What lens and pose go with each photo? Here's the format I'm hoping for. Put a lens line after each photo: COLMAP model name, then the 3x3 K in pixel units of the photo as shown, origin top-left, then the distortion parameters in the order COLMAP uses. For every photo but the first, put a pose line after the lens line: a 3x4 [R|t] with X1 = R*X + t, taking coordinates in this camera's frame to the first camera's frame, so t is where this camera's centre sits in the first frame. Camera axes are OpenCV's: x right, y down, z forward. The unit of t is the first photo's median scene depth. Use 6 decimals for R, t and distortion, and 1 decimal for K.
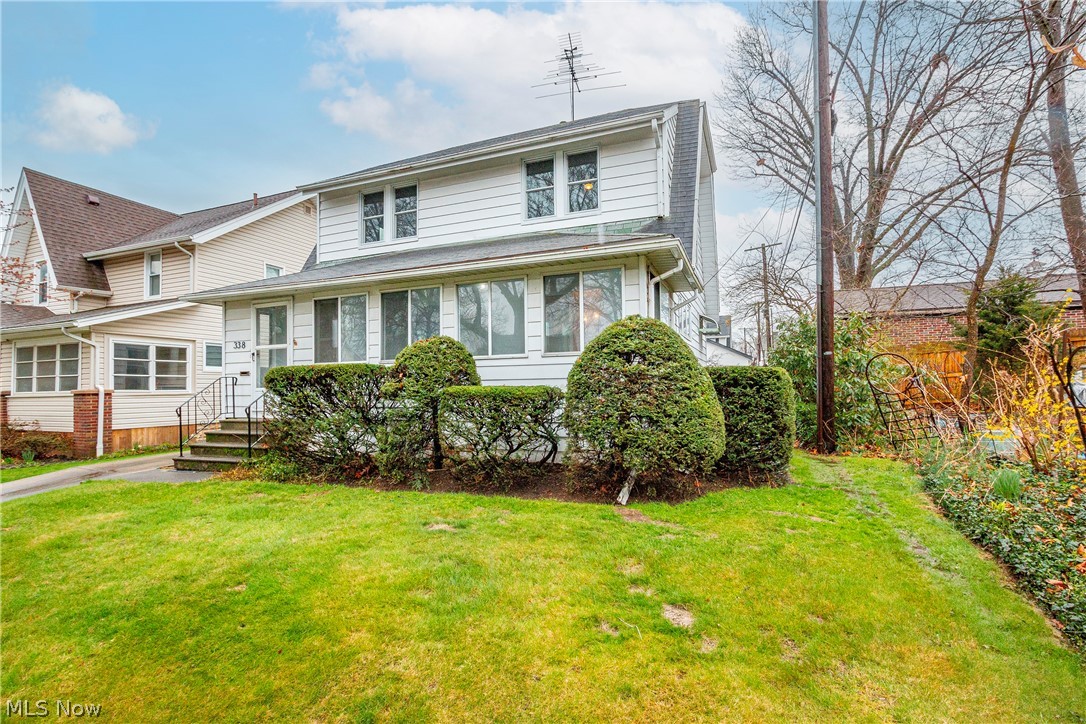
lens RADIAL K [[525.0, 0, 543.0], [0, 525.0, 362.0], [0, 0, 1]] dist [-0.001179, -0.000119]
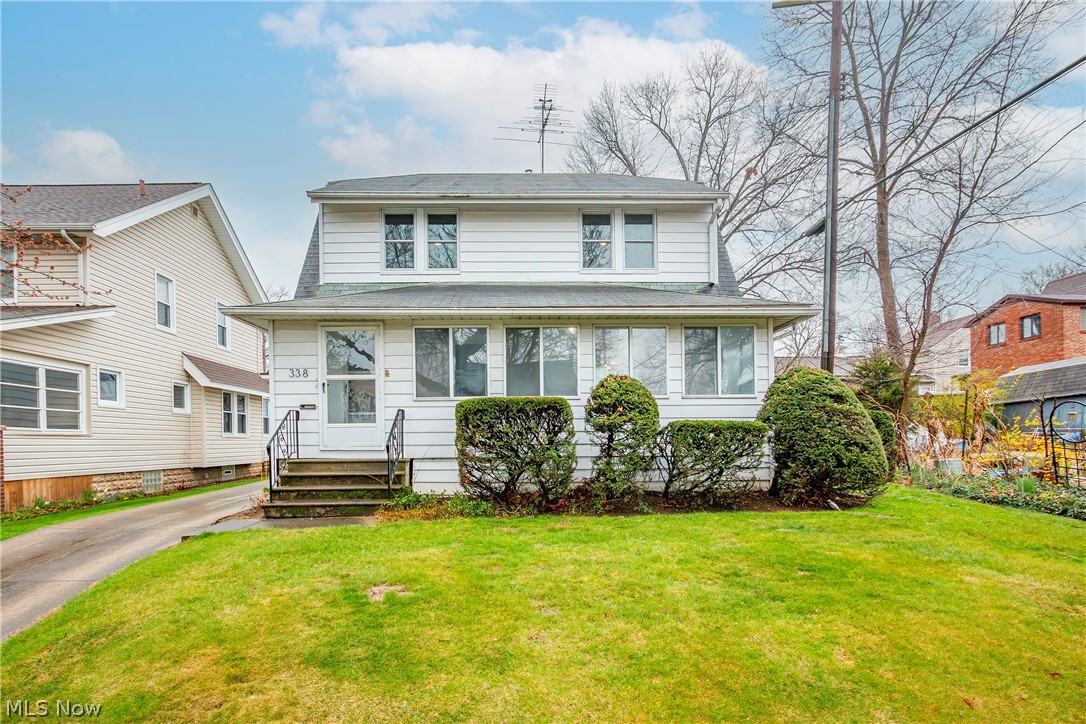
lens RADIAL K [[525.6, 0, 536.1], [0, 525.6, 445.8], [0, 0, 1]] dist [-0.011649, 0.000636]
pose [[0.916161, 0.002562, 0.400803, -0.486711], [-0.025201, 0.998369, 0.051221, 0.027751], [-0.400018, -0.057027, 0.914731, 0.053662]]
